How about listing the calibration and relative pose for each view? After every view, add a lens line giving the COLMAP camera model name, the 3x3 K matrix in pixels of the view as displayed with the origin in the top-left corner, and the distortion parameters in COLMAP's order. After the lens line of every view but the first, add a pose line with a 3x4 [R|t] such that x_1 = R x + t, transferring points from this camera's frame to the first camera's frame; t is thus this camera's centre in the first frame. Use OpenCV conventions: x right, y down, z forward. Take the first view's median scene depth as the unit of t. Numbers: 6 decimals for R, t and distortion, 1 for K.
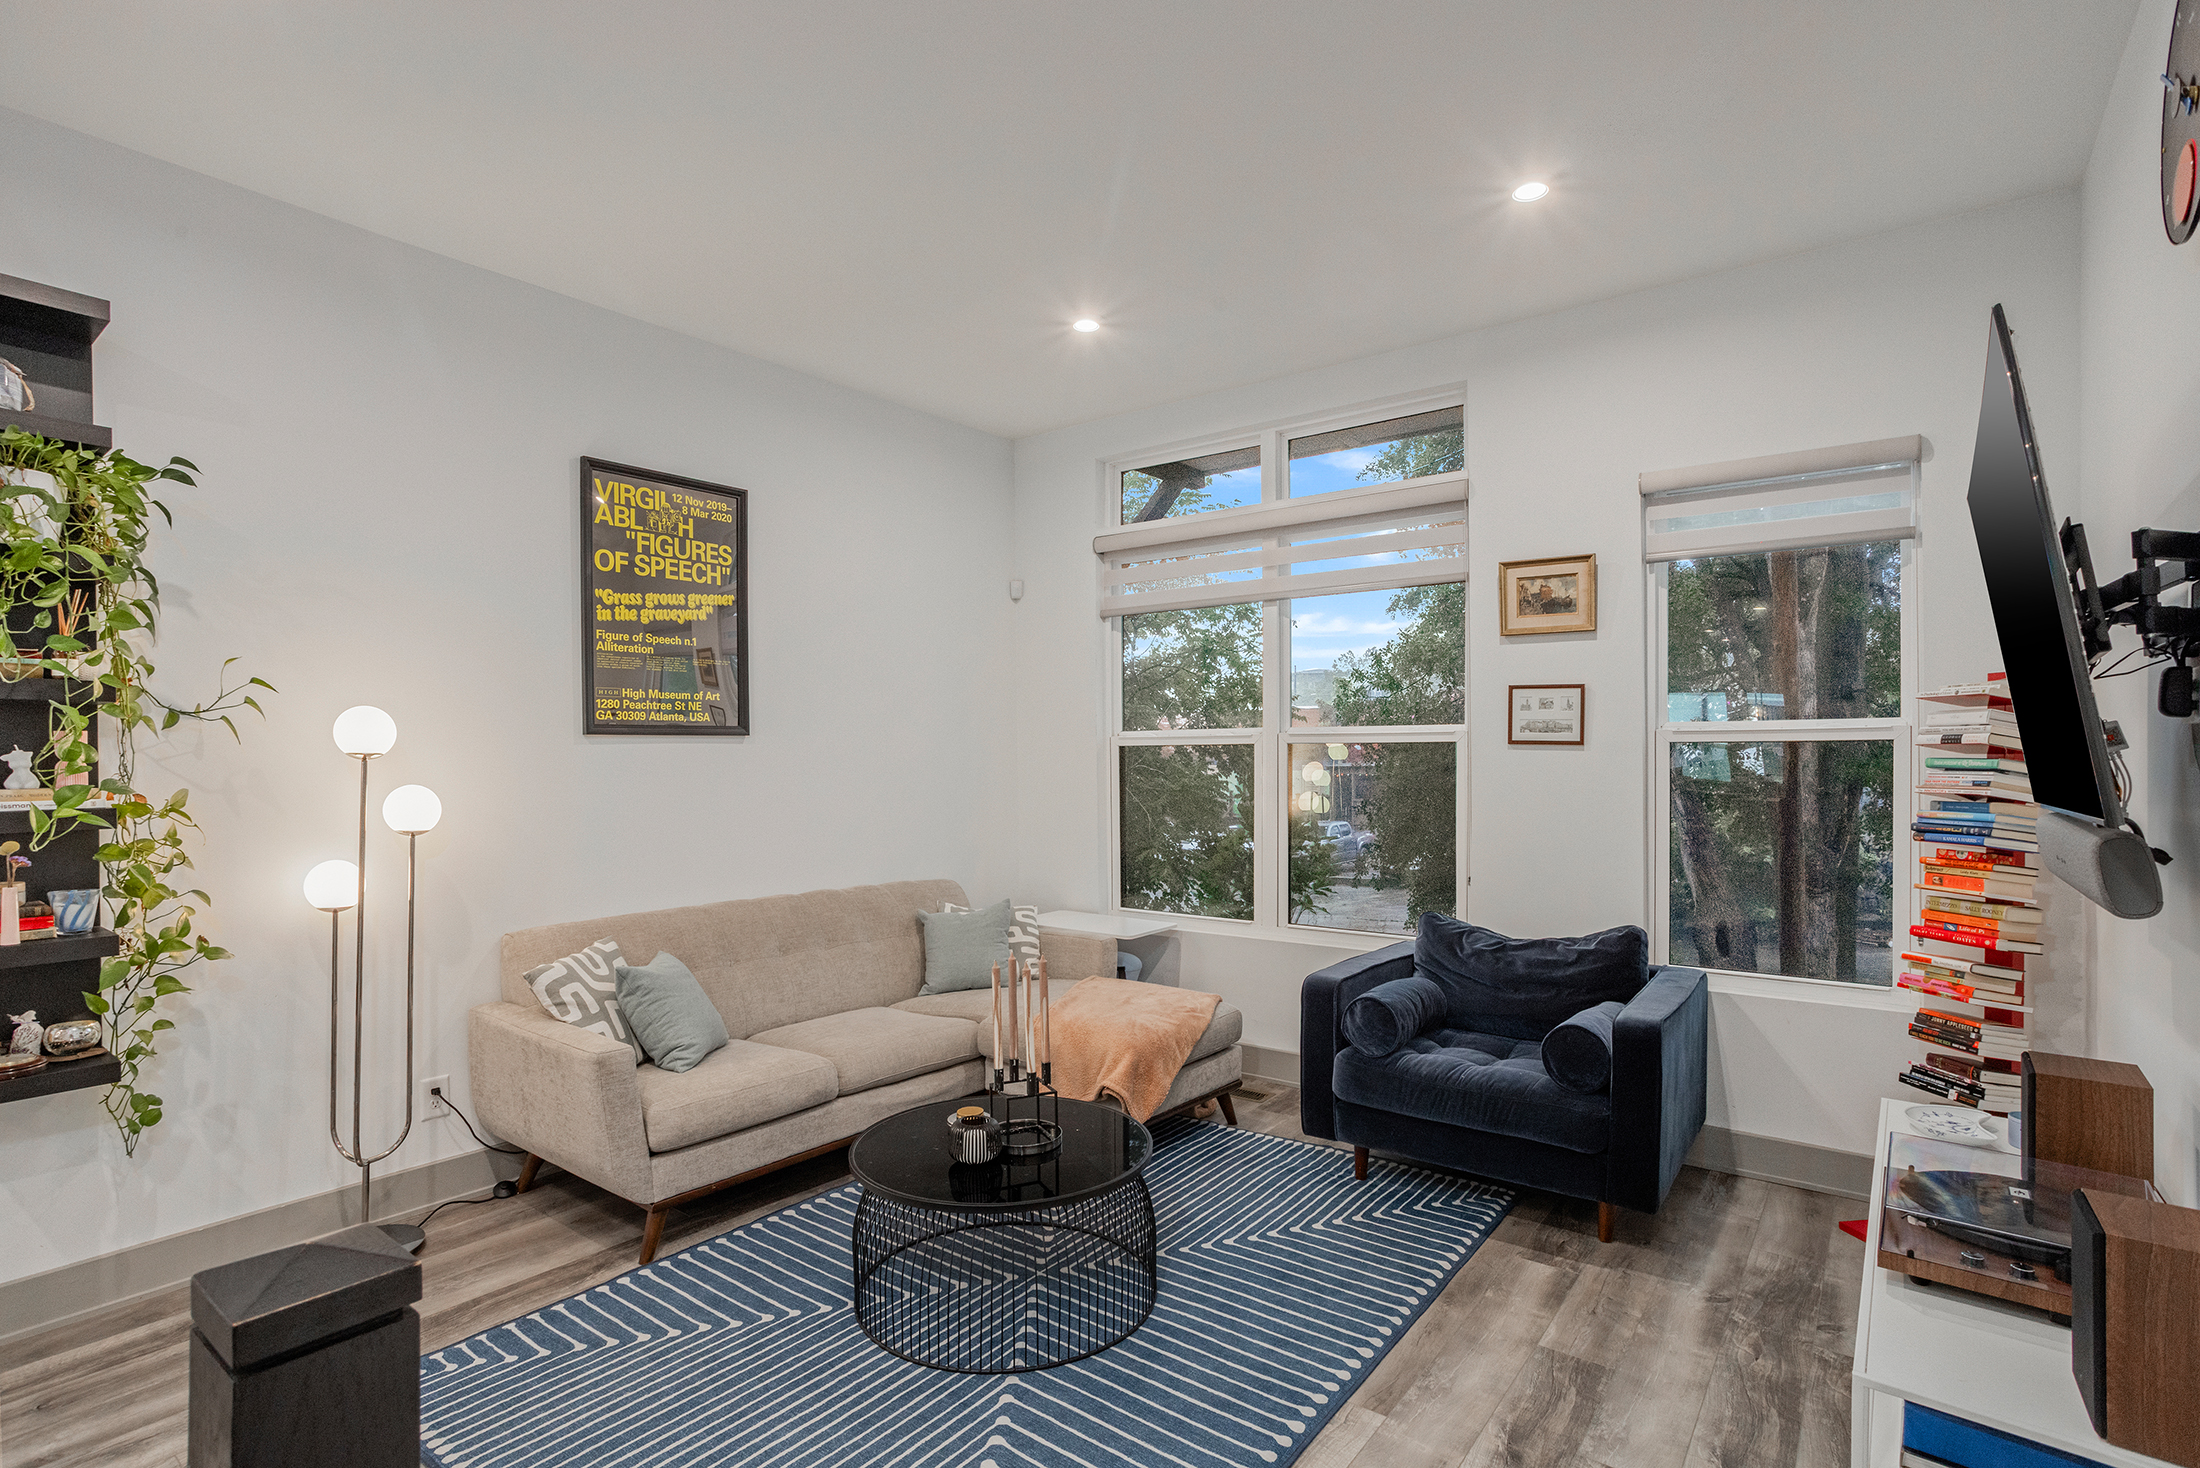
lens RADIAL K [[1062.5, 0, 1103.3], [0, 1062.5, 756.2], [0, 0, 1]] dist [-0.012050, 0.000322]
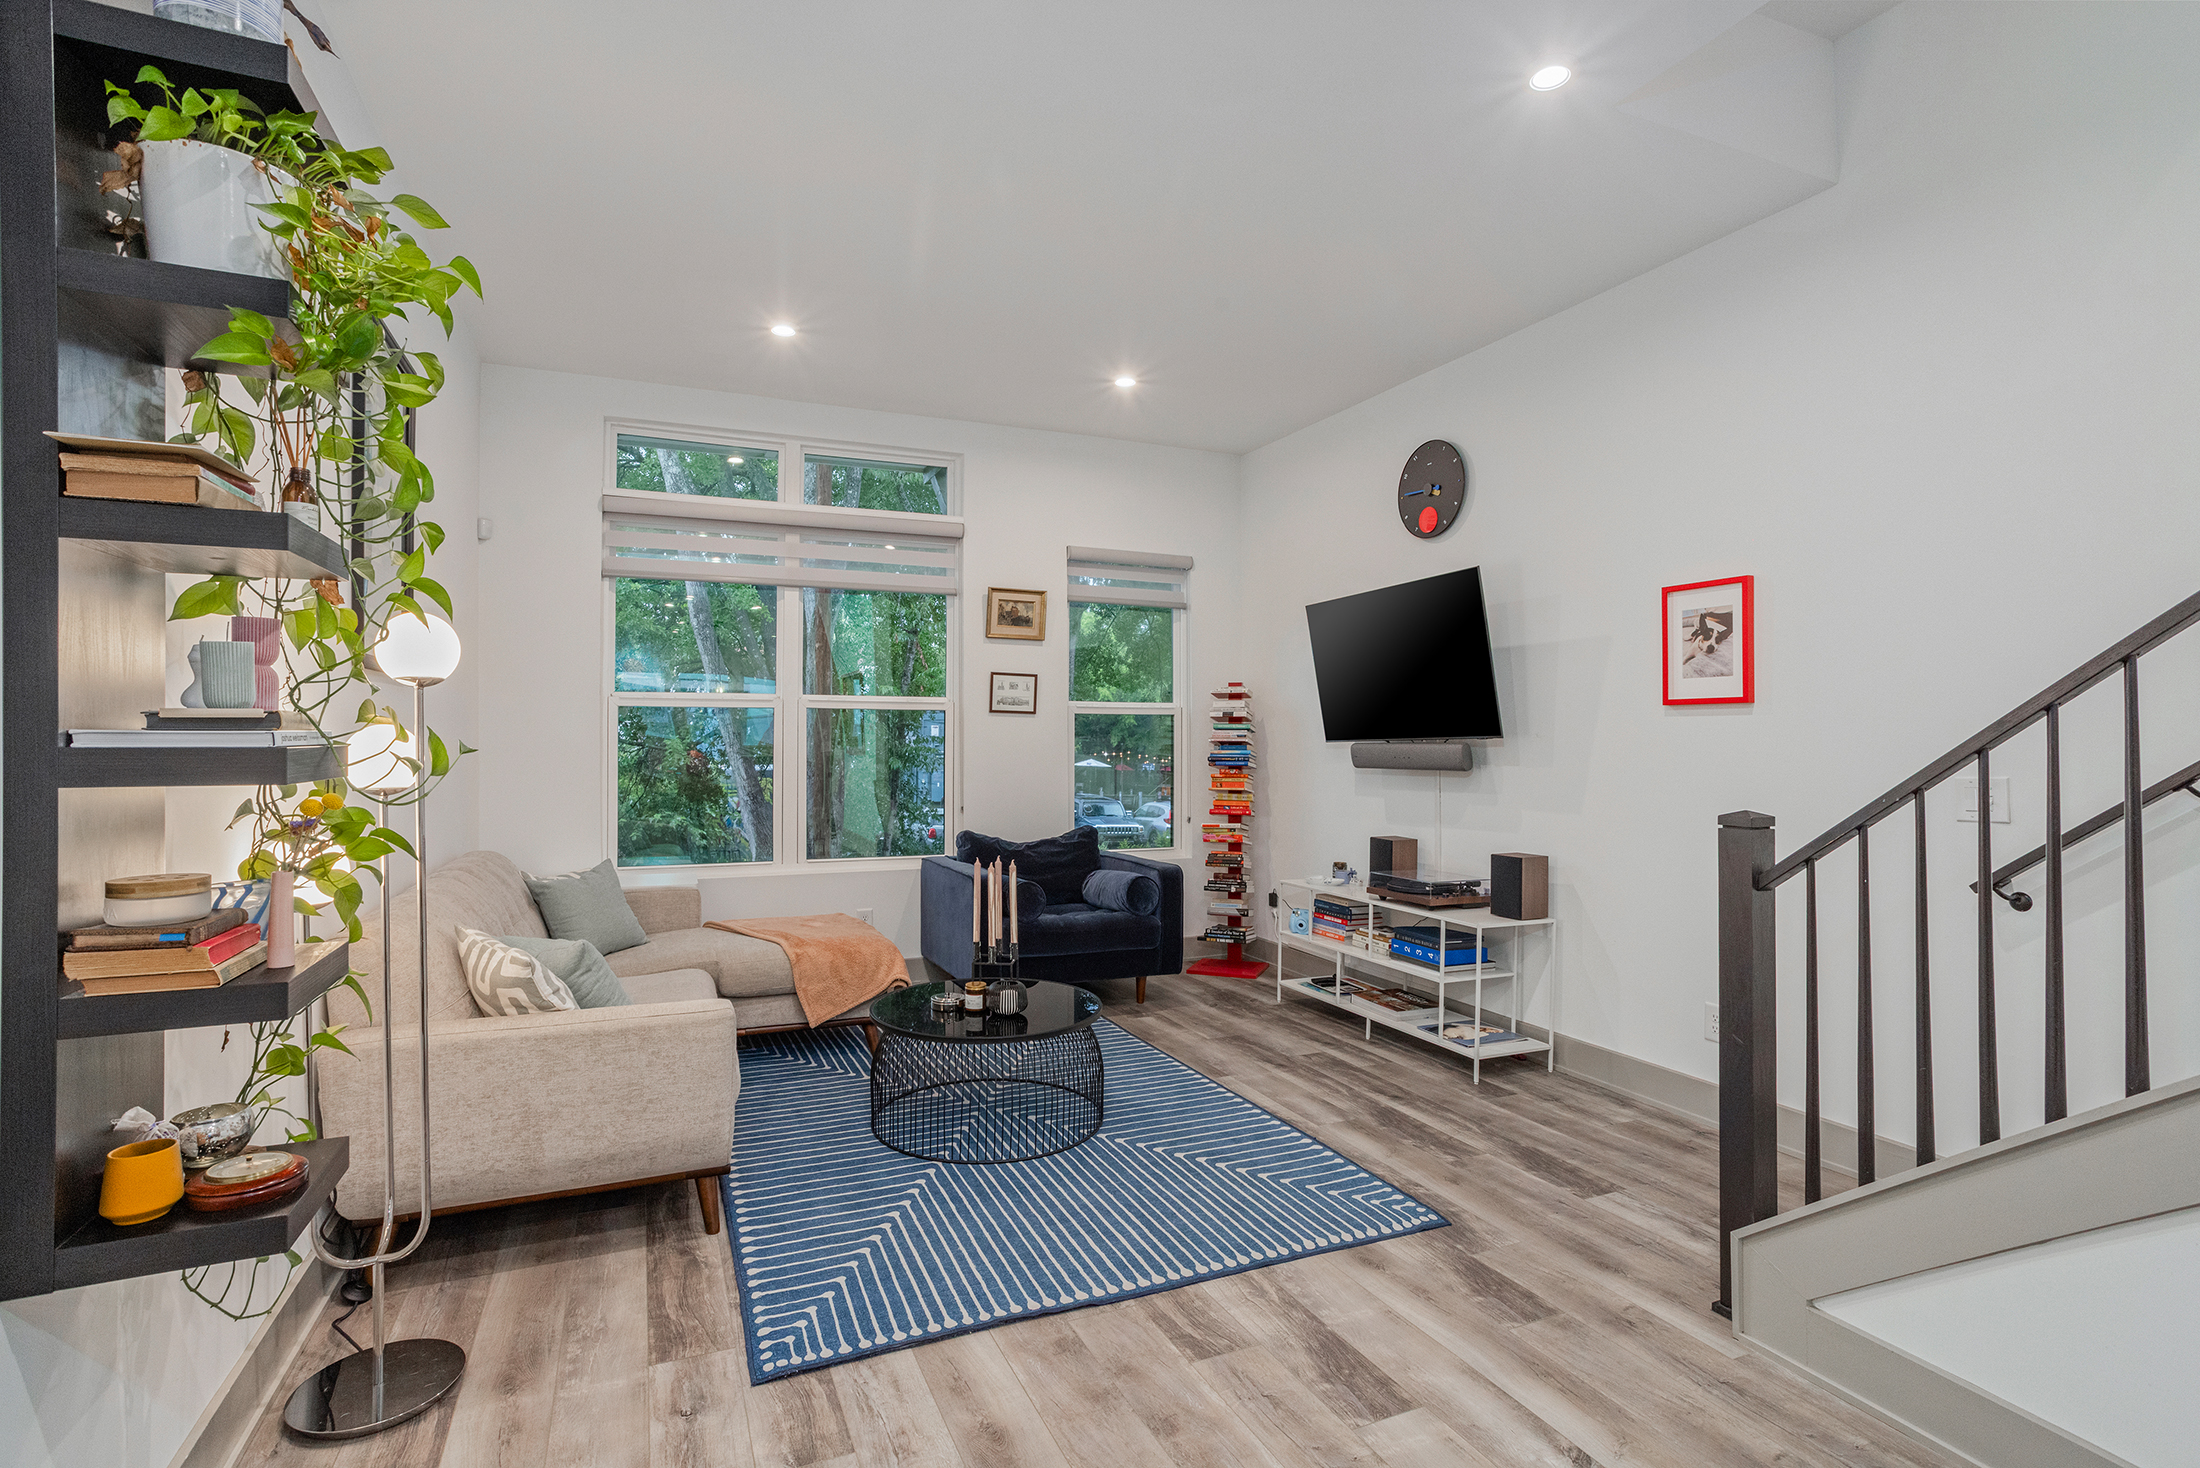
lens RADIAL K [[1069.6, 0, 1076.0], [0, 1069.6, 731.5], [0, 0, 1]] dist [0.001420, 0.001055]
pose [[0.486763, 0.012520, 0.873444, -1.020065], [-0.005143, 0.999921, -0.011466, 0.037167], [-0.873519, 0.001089, 0.486789, 0.229600]]
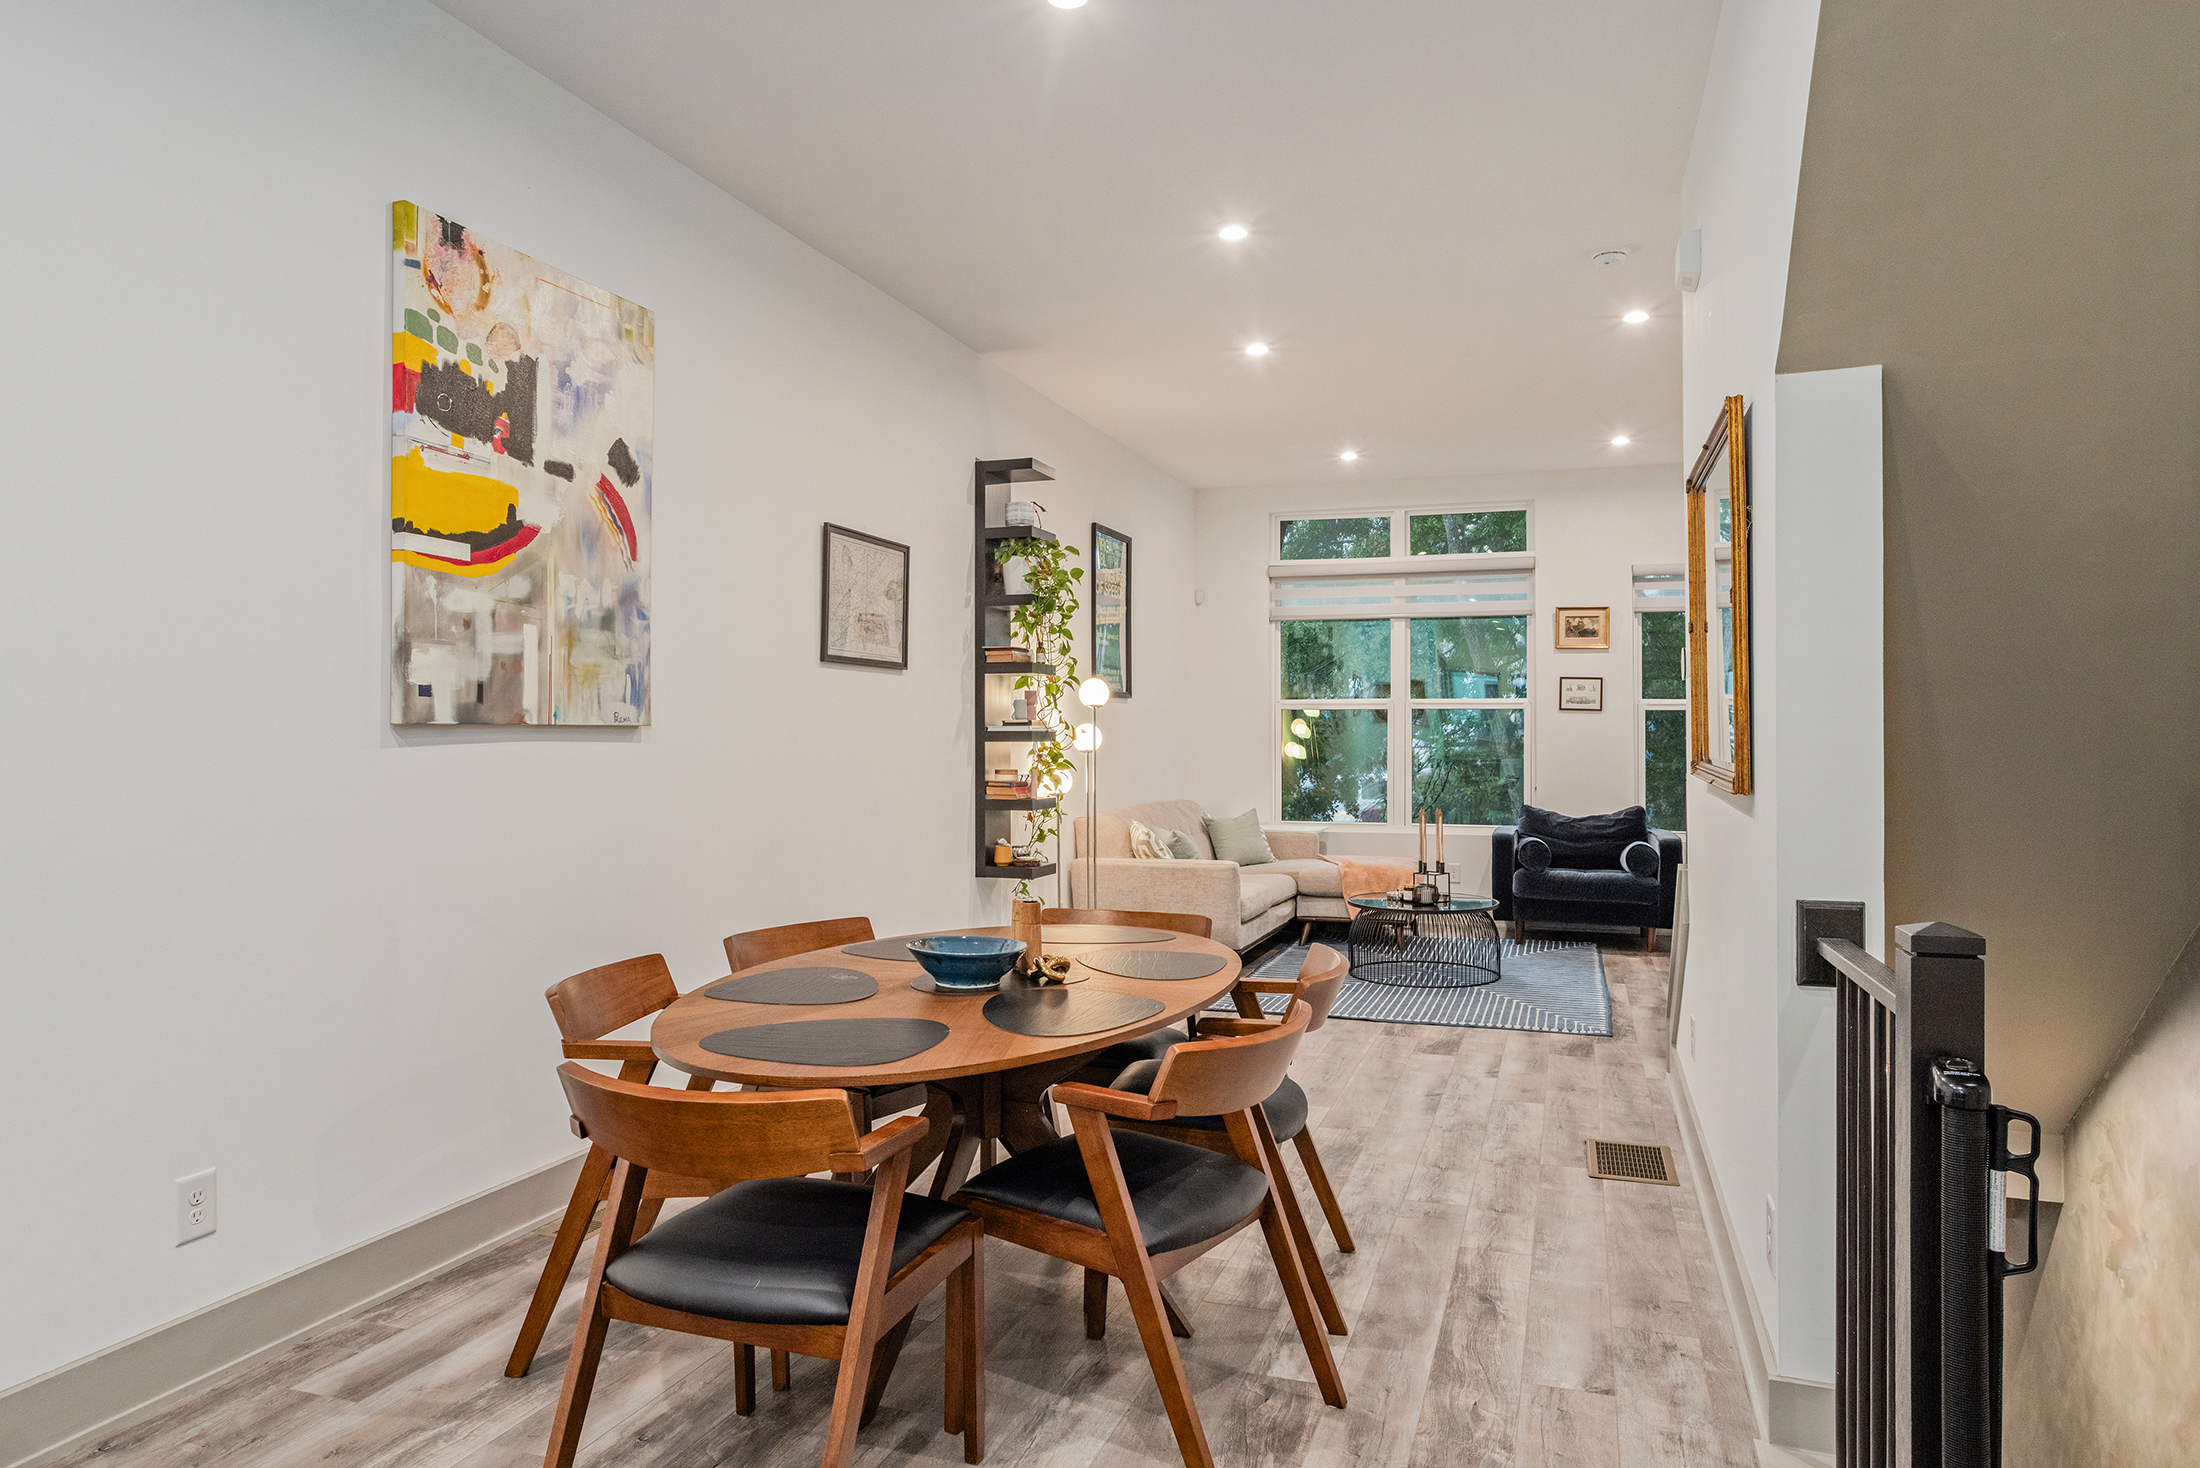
lens RADIAL K [[1404.8, 0, 1100.0], [0, 1404.8, 734.0], [0, 0, 1]] dist [0.001330, 0.001171]
pose [[0.940305, 0.007093, 0.340260, -1.365662], [-0.005120, 0.999964, -0.006696, 0.056937], [-0.340295, 0.004554, 0.940308, -1.125184]]
